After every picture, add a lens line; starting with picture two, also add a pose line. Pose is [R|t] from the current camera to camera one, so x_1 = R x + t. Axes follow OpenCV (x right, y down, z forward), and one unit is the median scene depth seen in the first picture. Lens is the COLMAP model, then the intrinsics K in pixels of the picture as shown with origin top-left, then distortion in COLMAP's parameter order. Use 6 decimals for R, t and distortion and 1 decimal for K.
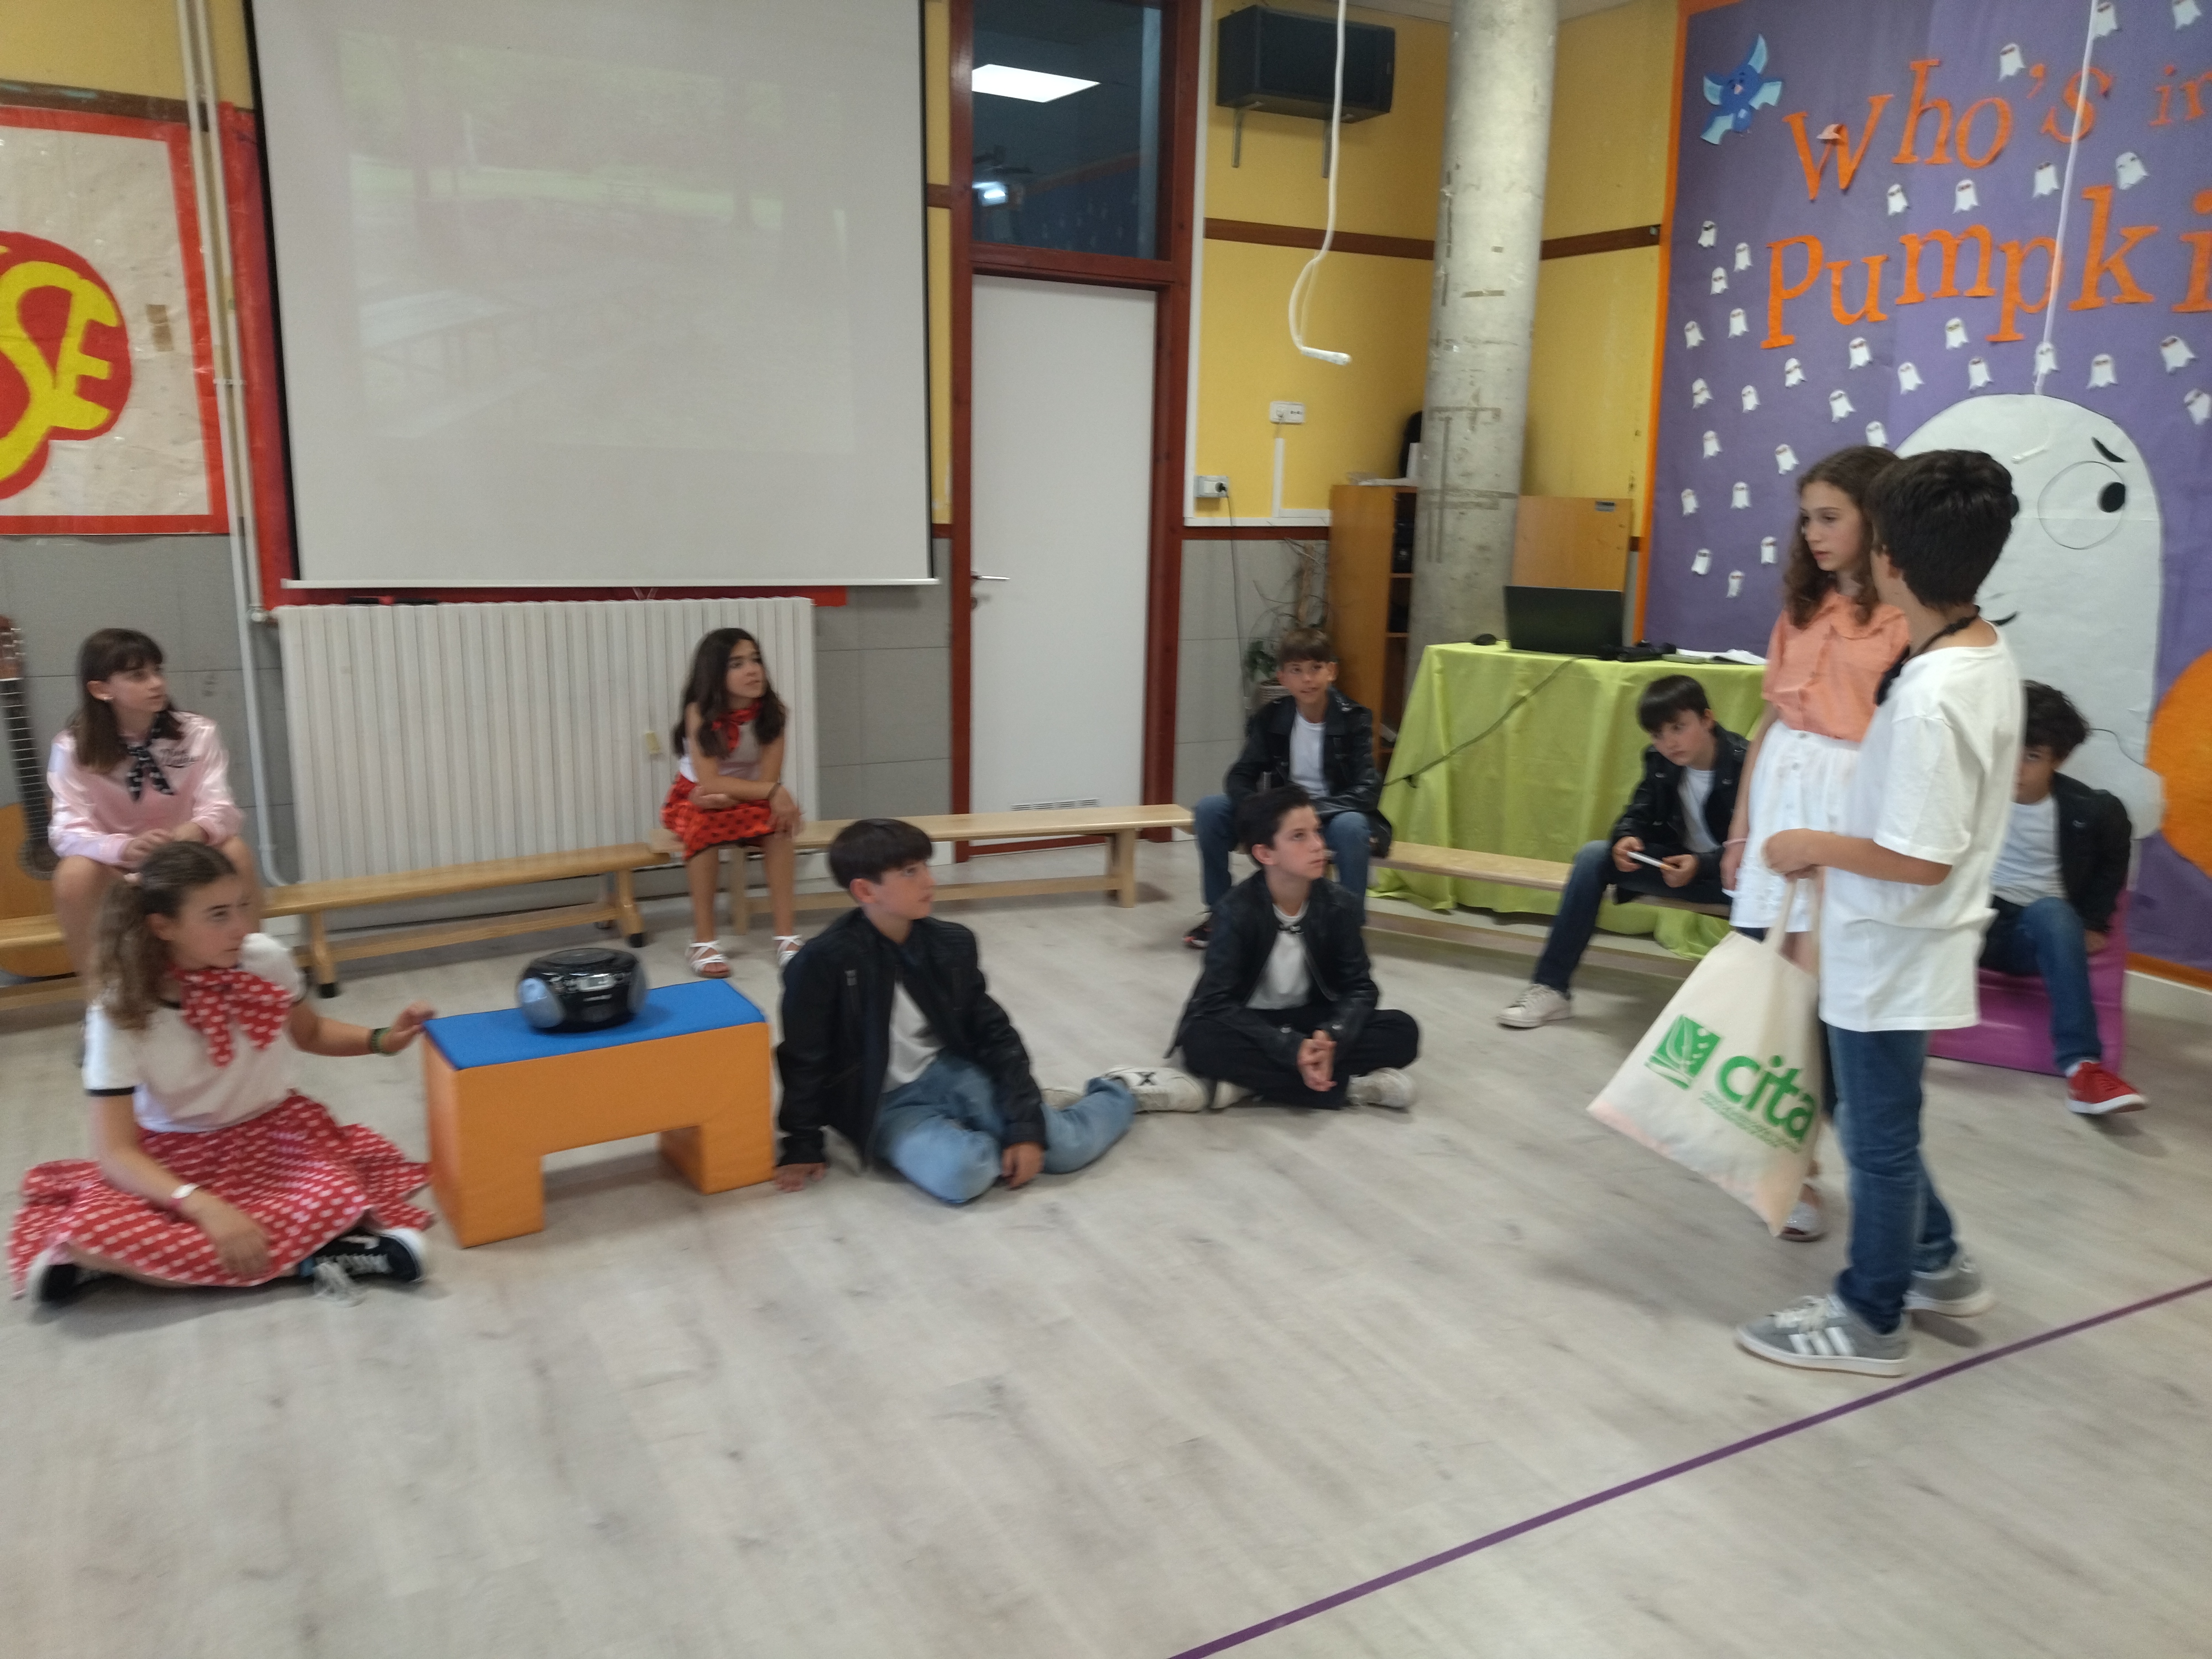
lens RADIAL K [[1675.8, 0, 1121.4], [0, 1675.8, 850.7], [0, 0, 1]] dist [0.053789, -0.067852]
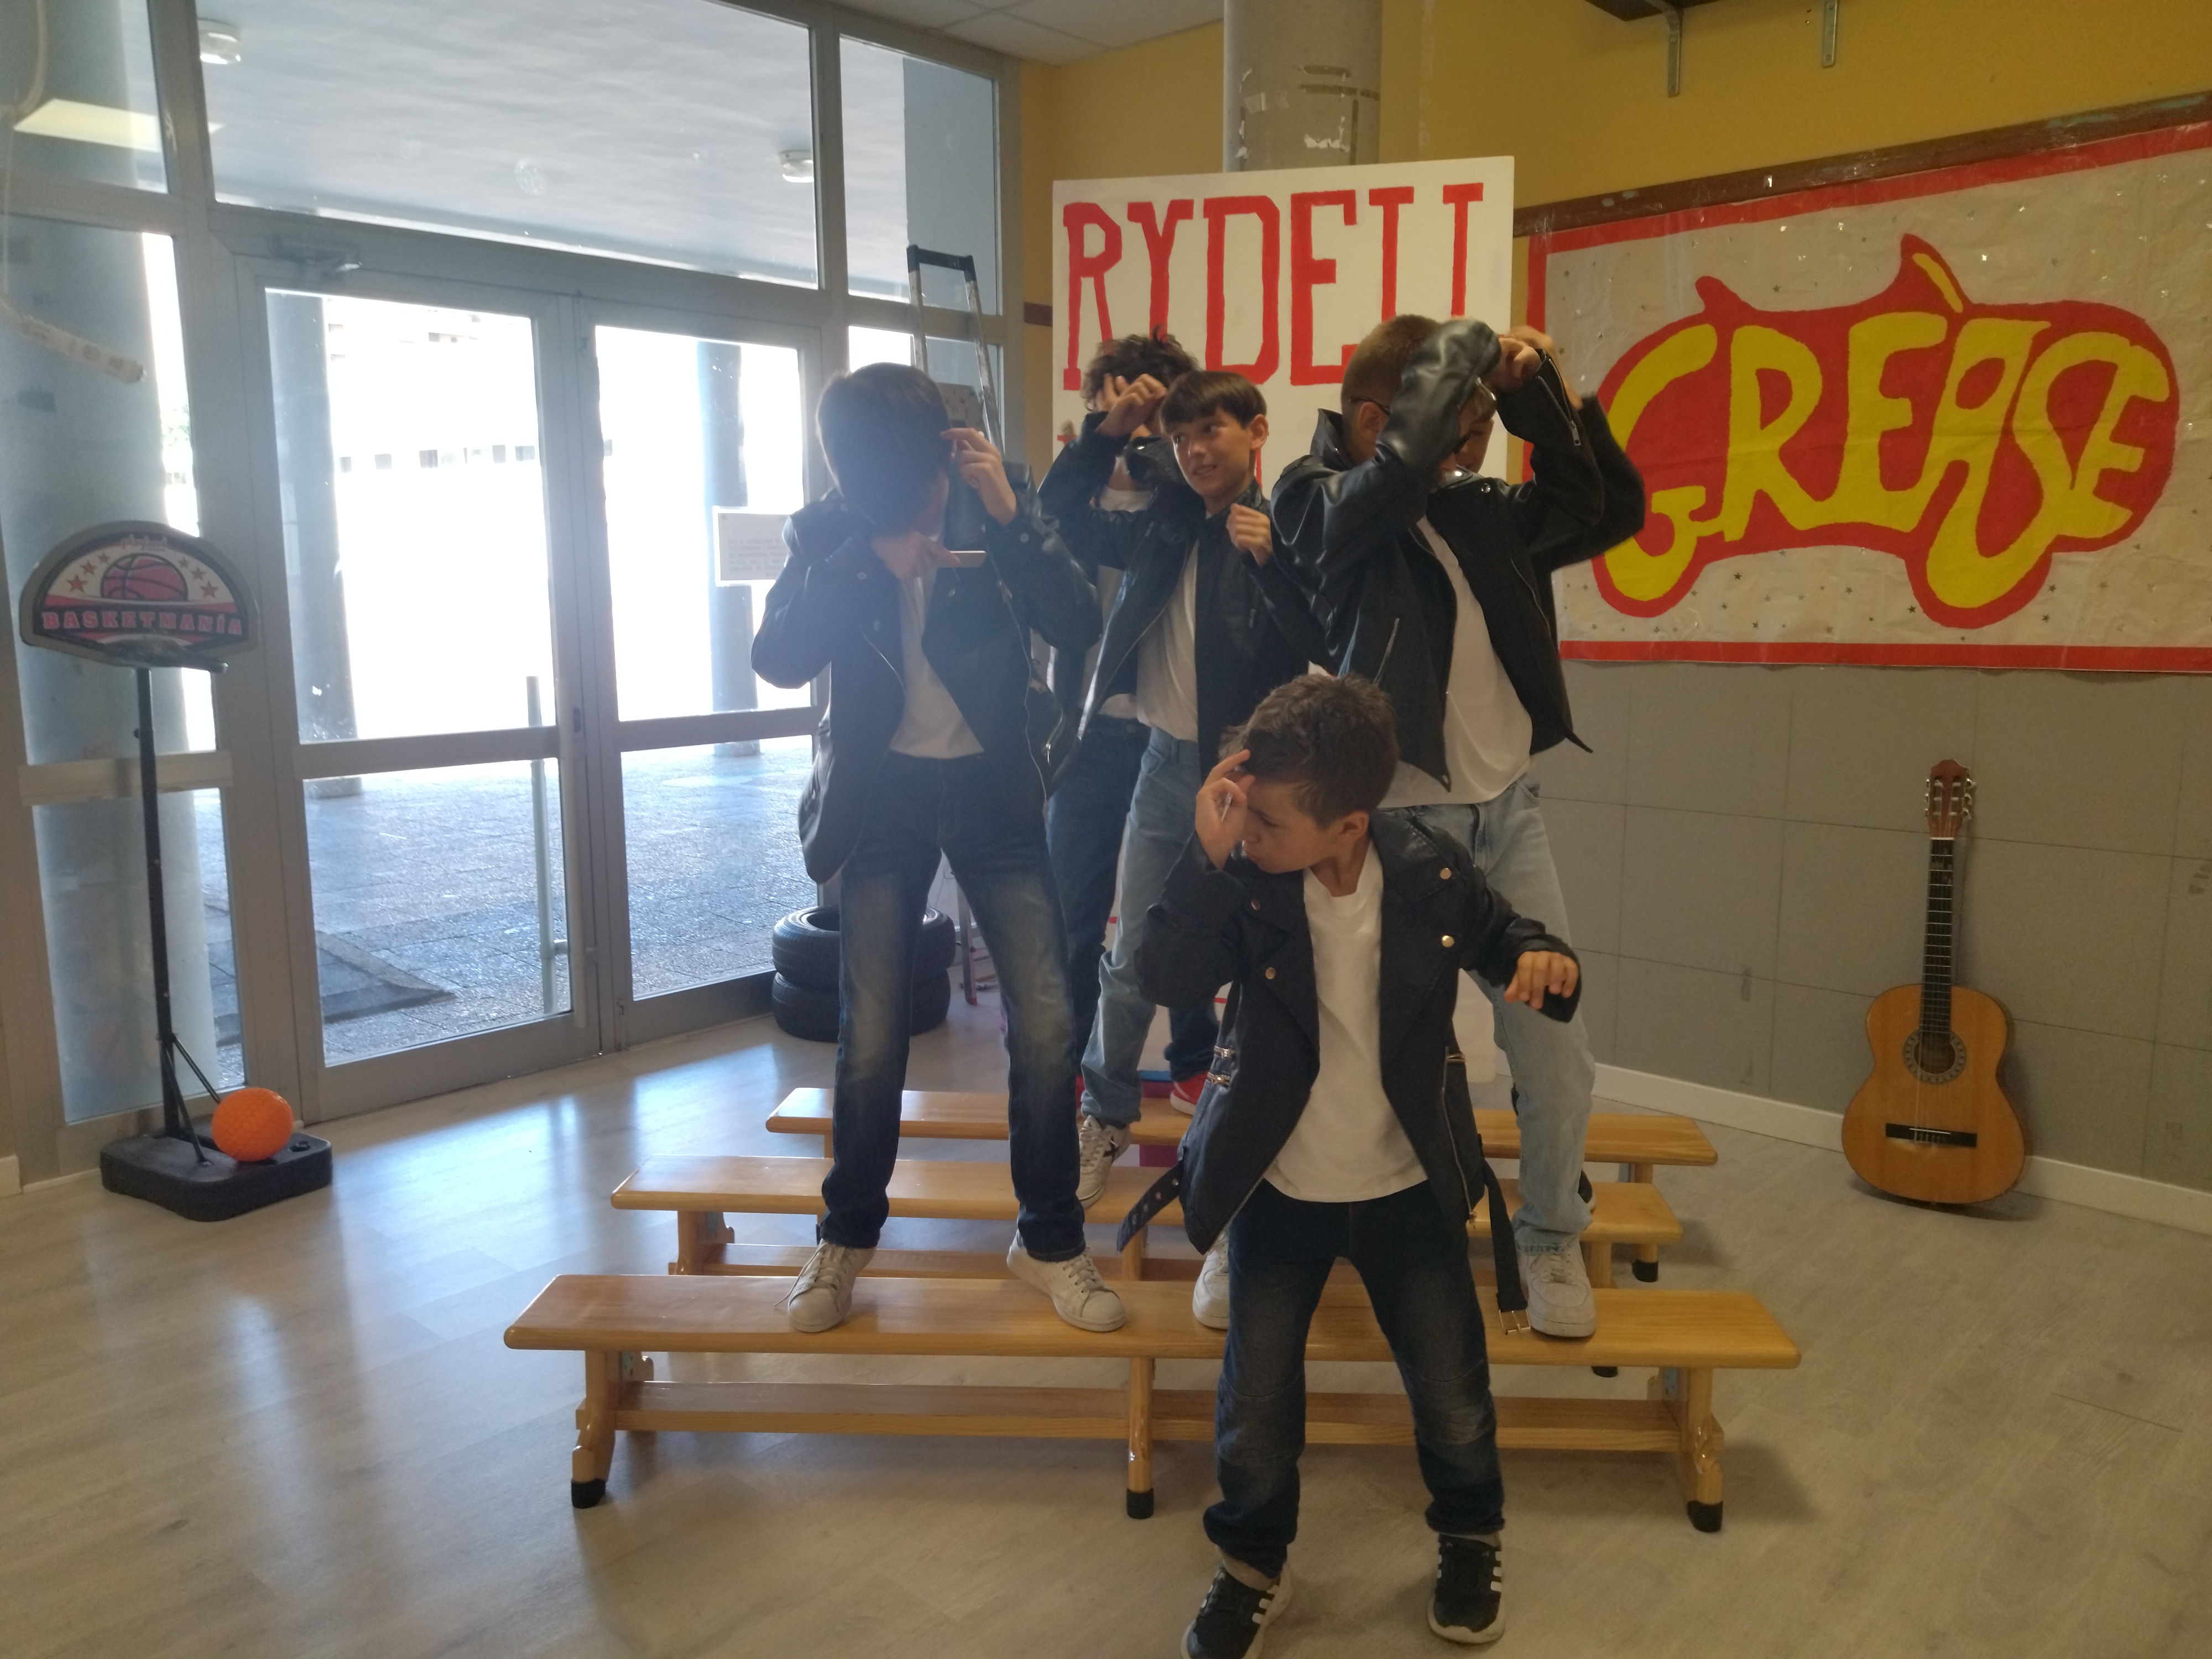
lens RADIAL K [[1675.8, 0, 1113.9], [0, 1675.8, 844.7], [0, 0, 1]] dist [0.053789, -0.067852]
pose [[0.315776, 0.130142, -0.939866, -0.001653], [-0.188765, 0.979365, 0.072190, -0.067907], [0.929867, 0.154618, 0.333826, 0.284997]]
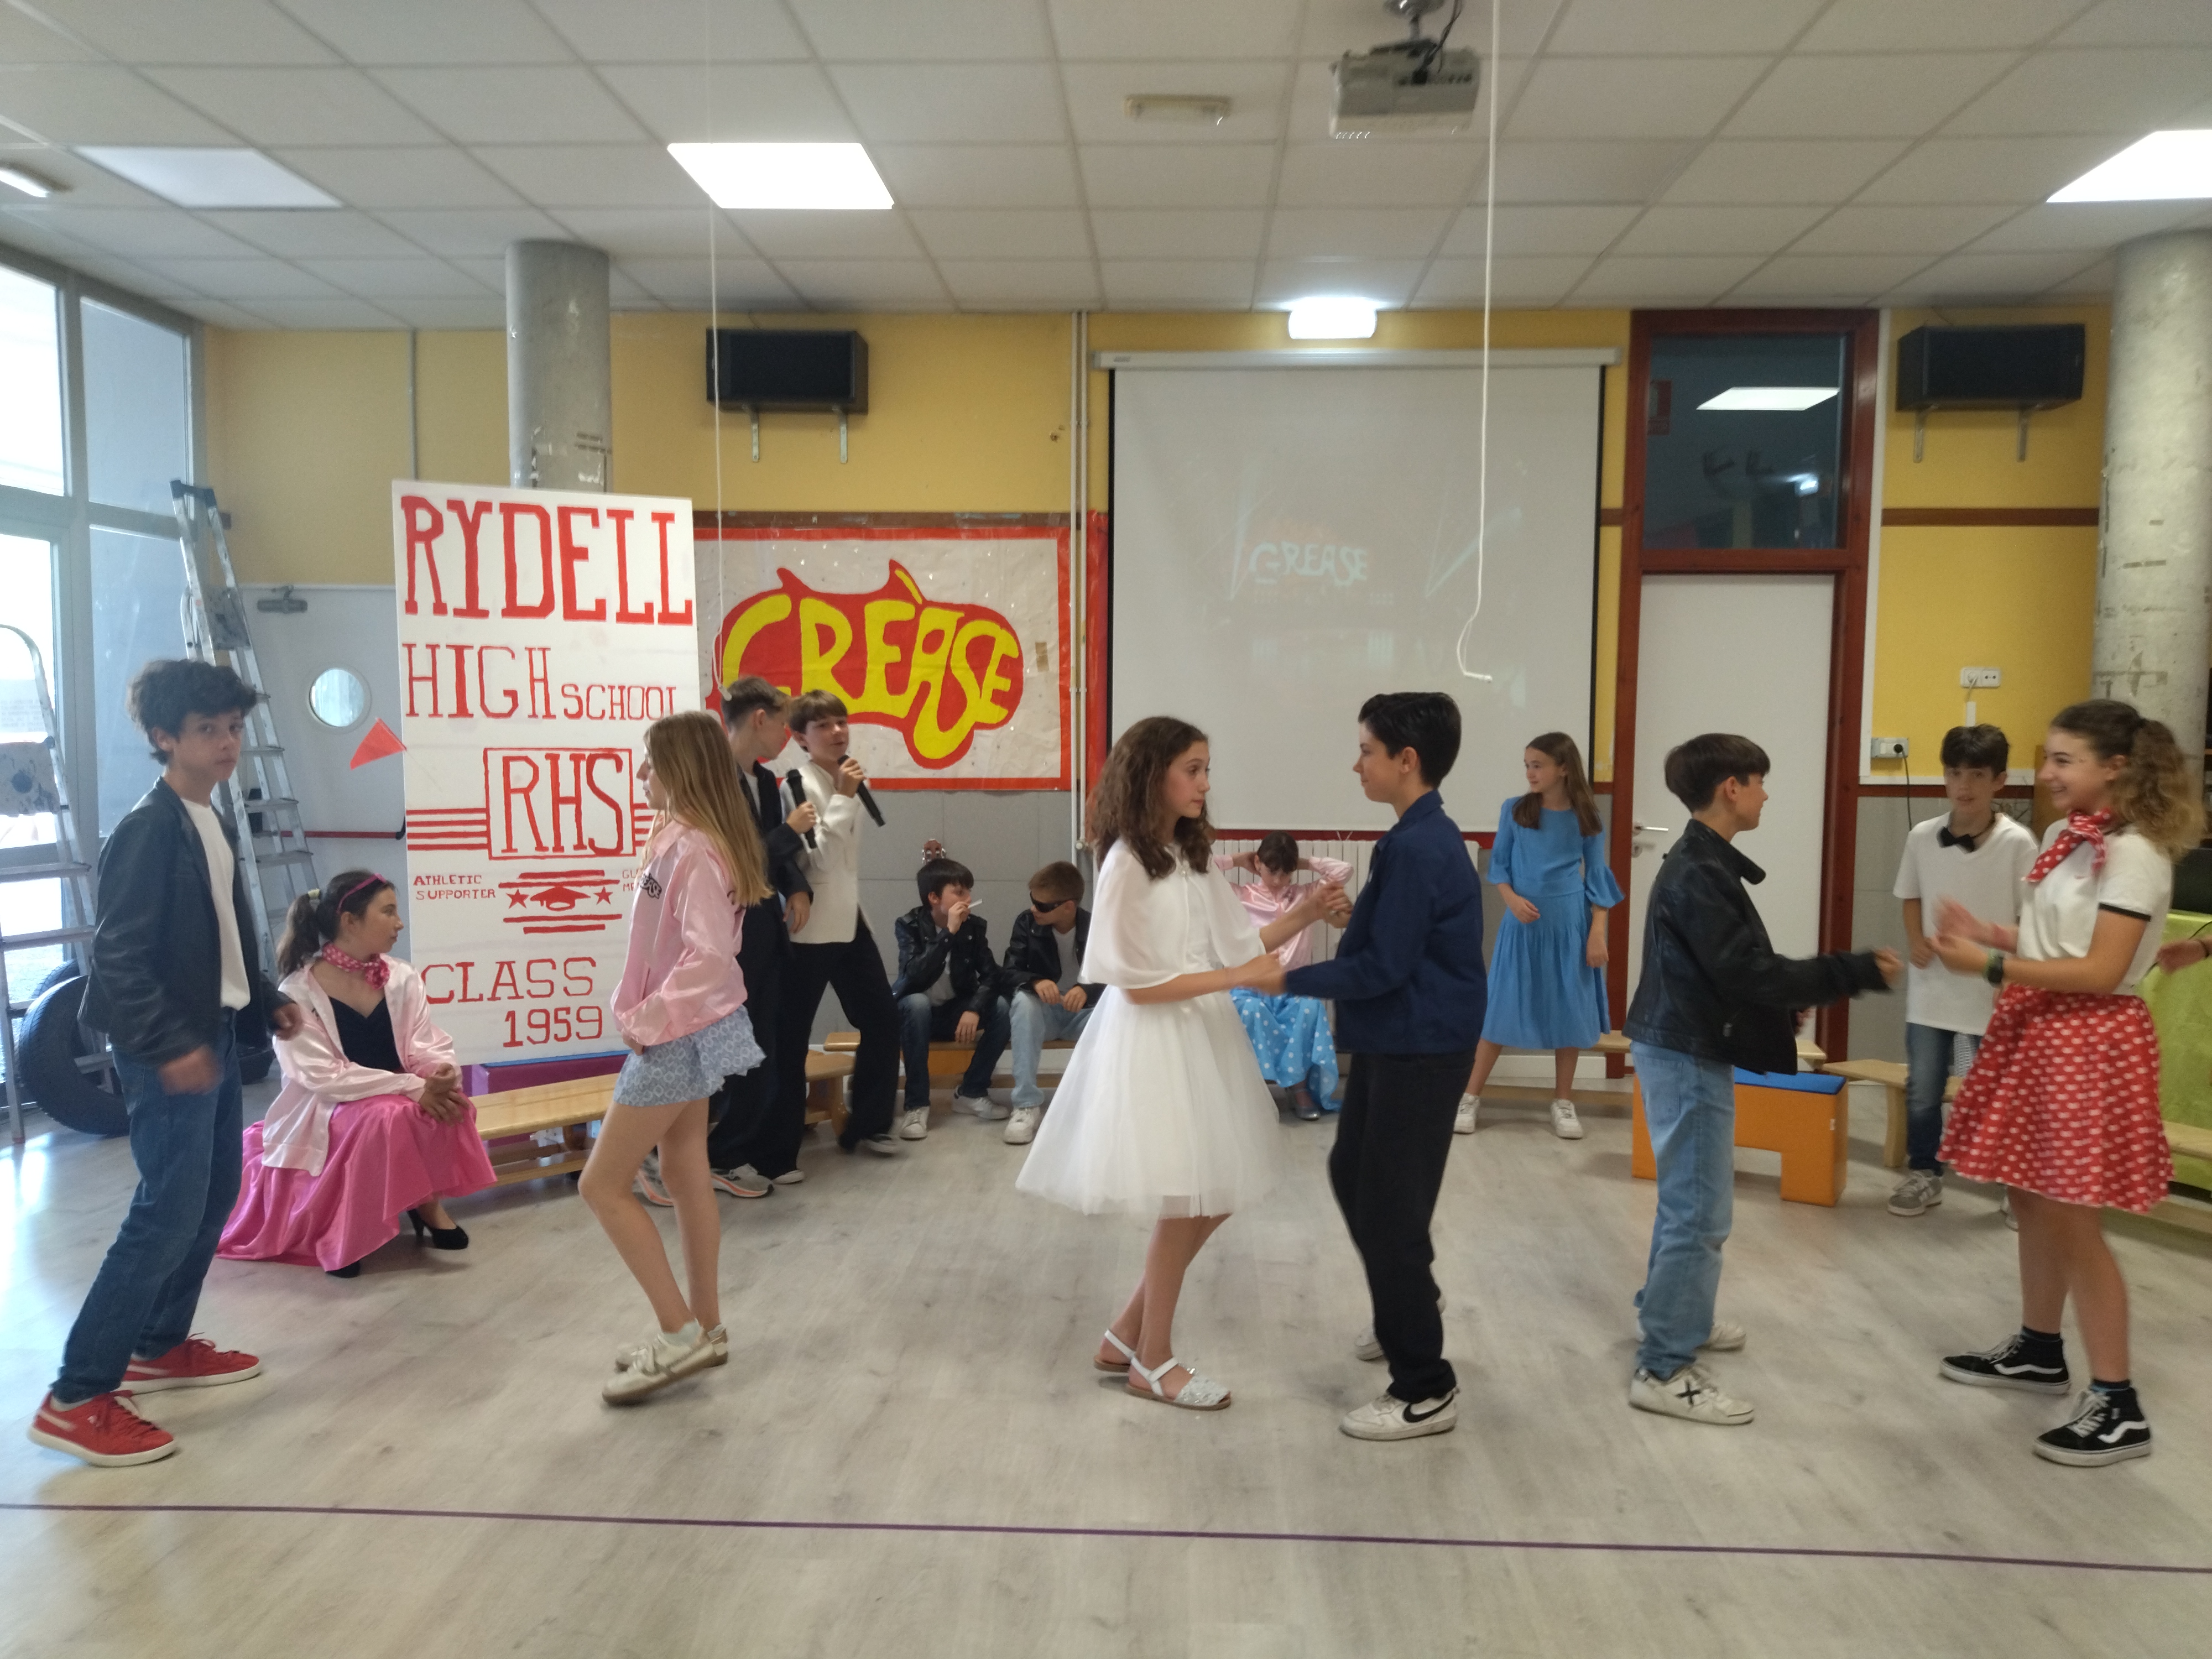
lens RADIAL K [[1675.8, 0, 1113.6], [0, 1675.8, 836.7], [0, 0, 1]] dist [0.053789, -0.067852]
pose [[0.842857, 0.019680, -0.537778, 0.251977], [-0.104773, 0.986209, -0.128118, 0.030428], [0.527841, 0.164330, 0.833295, -0.161591]]
